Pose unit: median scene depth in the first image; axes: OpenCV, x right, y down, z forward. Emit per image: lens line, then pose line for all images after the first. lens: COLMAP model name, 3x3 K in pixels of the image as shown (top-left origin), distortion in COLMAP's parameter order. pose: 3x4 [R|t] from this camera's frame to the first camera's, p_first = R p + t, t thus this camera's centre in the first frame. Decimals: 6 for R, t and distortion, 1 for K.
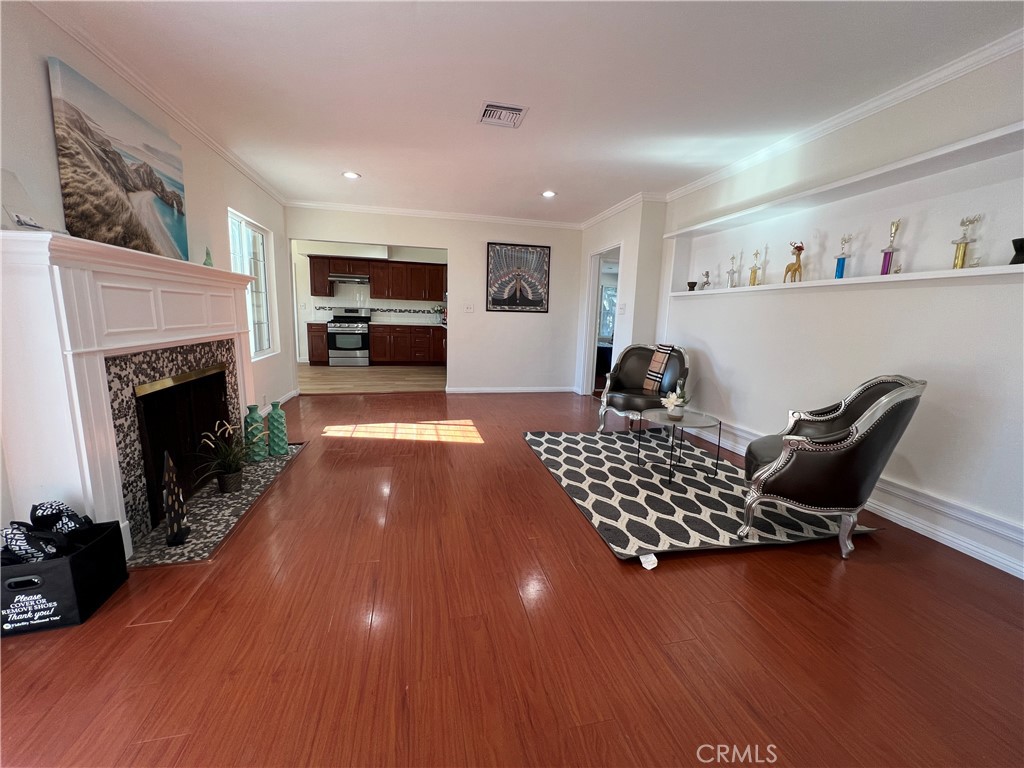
lens RADIAL K [[410.7, 0, 509.6], [0, 410.7, 379.8], [0, 0, 1]] dist [0.001504, -0.000253]
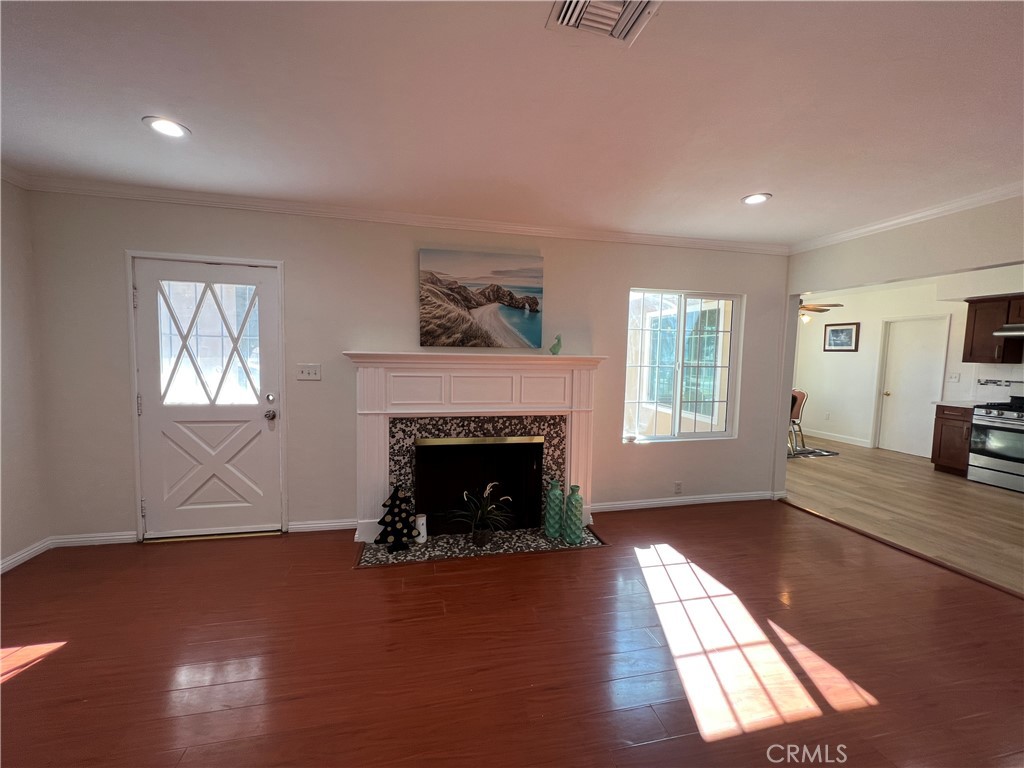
lens RADIAL K [[410.7, 0, 510.5], [0, 410.7, 382.8], [0, 0, 1]] dist [0.001504, -0.000253]
pose [[-0.004093, 0.042680, -0.999080, 0.415038], [-0.177467, 0.983199, 0.042729, -0.216605], [0.984118, 0.177478, 0.003550, 0.893044]]
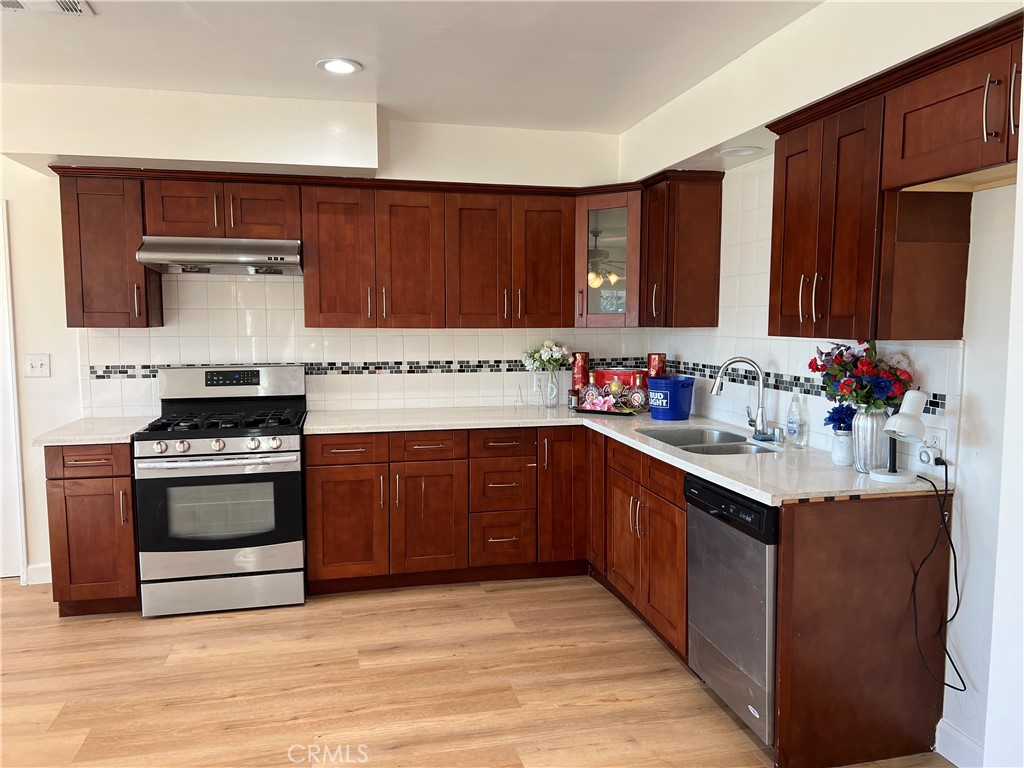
lens RADIAL K [[770.1, 0, 516.6], [0, 770.1, 387.6], [0, 0, 1]] dist [0.035813, -0.021952]
pose [[0.999395, -0.033554, -0.009161, -0.582744], [0.032908, 0.997449, -0.063339, -0.360391], [0.011263, 0.063000, 0.997950, 1.491712]]
